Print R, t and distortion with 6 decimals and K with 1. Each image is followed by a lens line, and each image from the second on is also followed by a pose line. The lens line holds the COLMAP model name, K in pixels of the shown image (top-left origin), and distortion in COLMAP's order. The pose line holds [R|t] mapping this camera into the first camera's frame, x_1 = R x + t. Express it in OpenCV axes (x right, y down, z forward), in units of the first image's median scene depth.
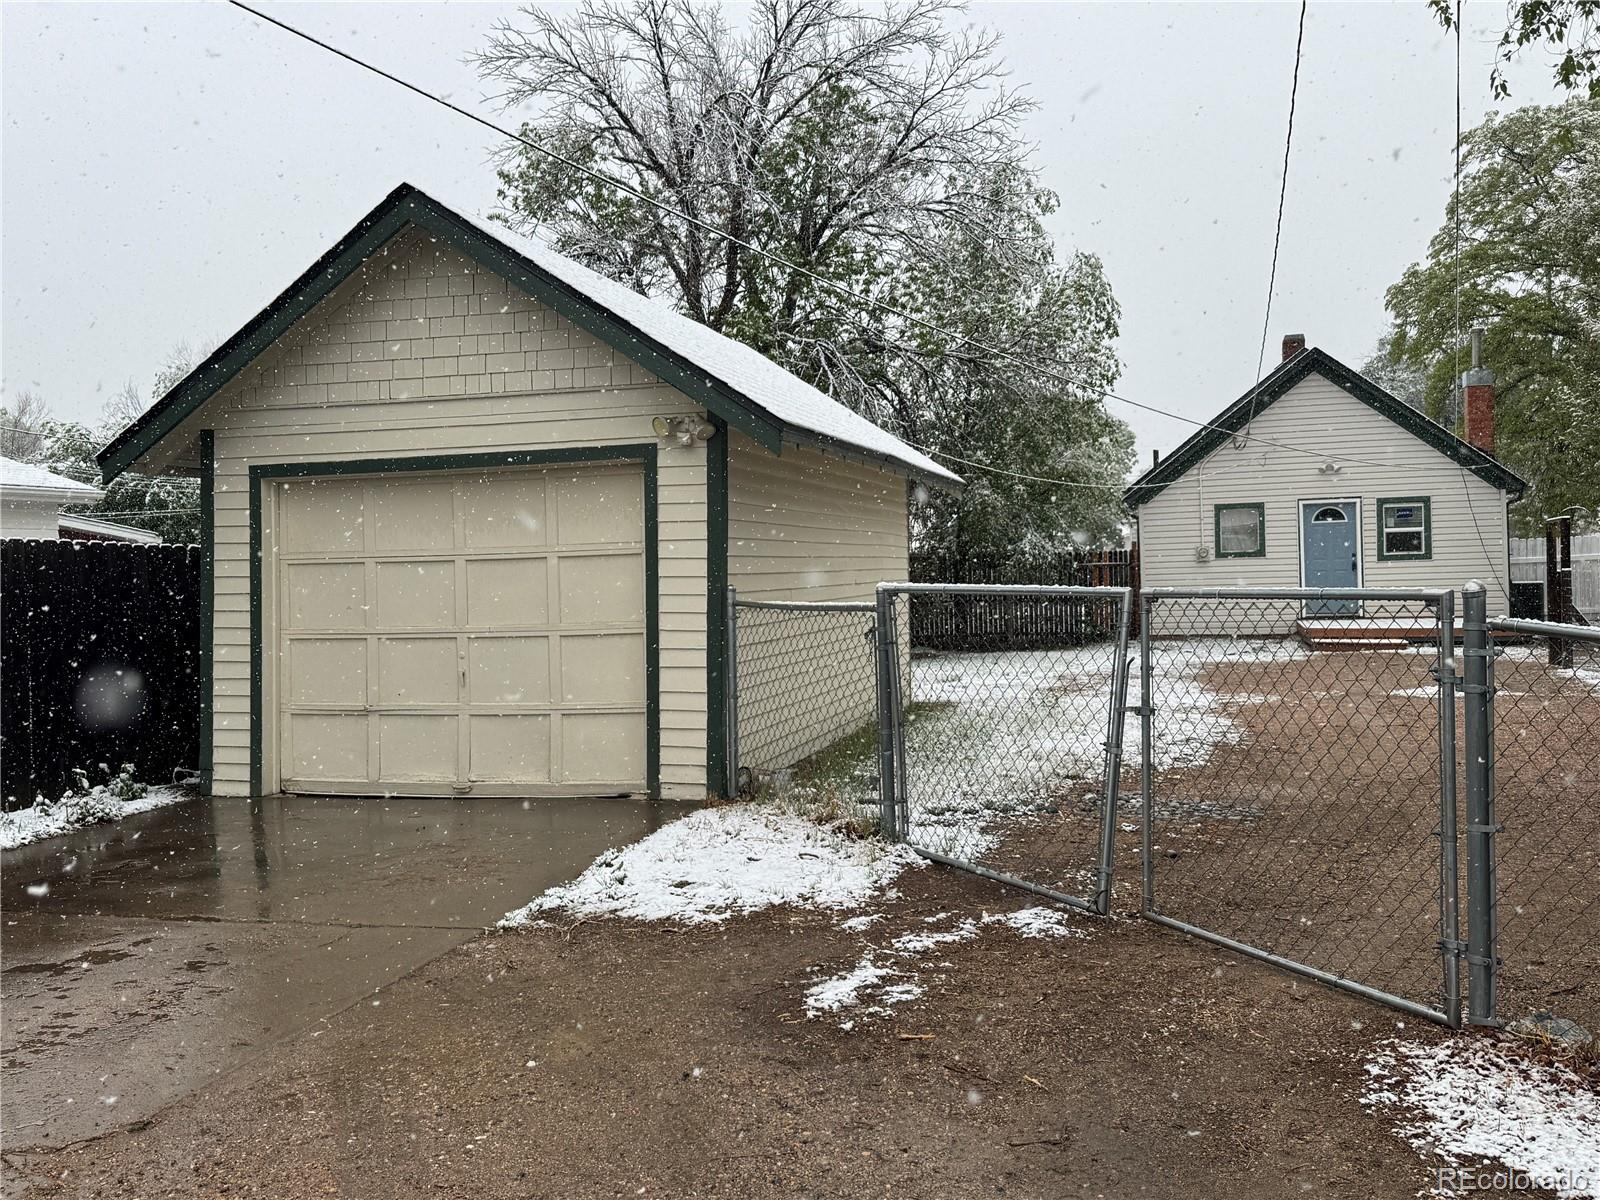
lens RADIAL K [[1425.6, 0, 789.5], [0, 1425.6, 597.6], [0, 0, 1]] dist [0.160955, 0.000704]
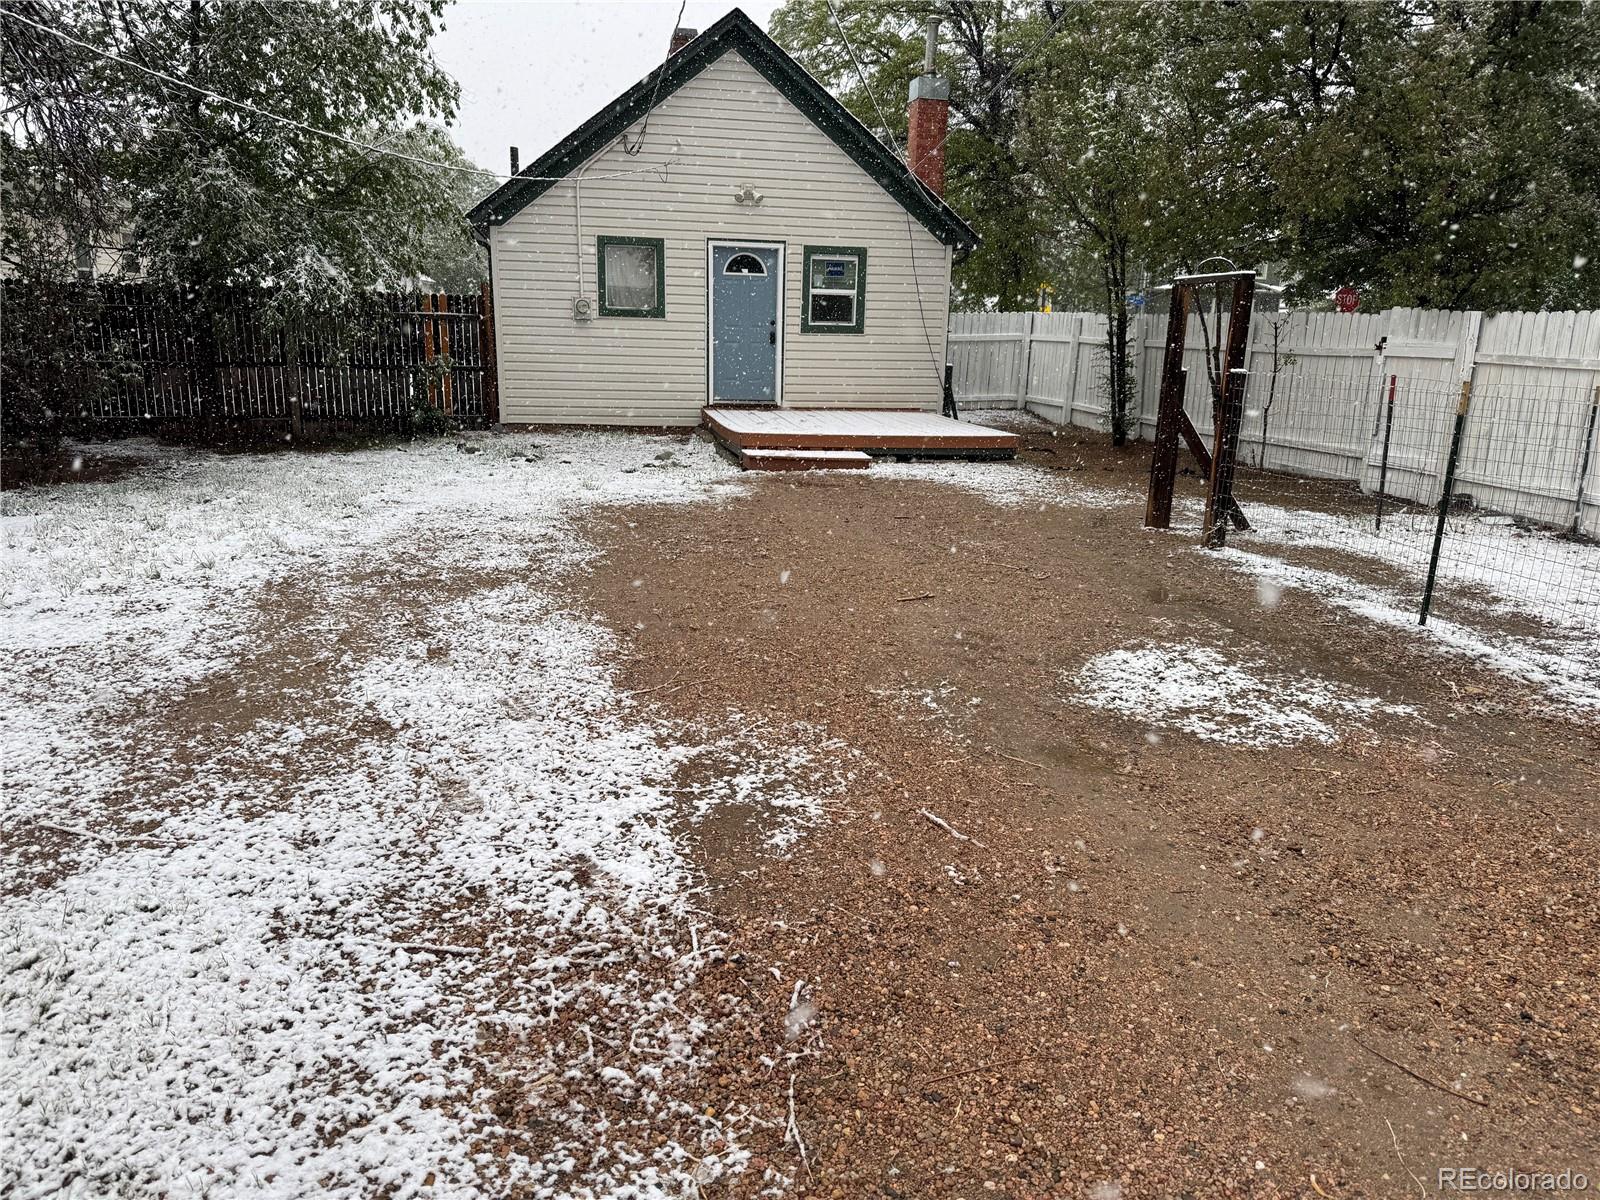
lens RADIAL K [[1116.5, 0, 792.7], [0, 1116.5, 610.3], [0, 0, 1]] dist [0.008713, 0.000286]
pose [[0.889785, -0.059920, 0.452429, 0.127116], [-0.044233, 0.975354, 0.216168, -0.009598], [-0.454231, -0.212356, 0.865205, 0.467673]]
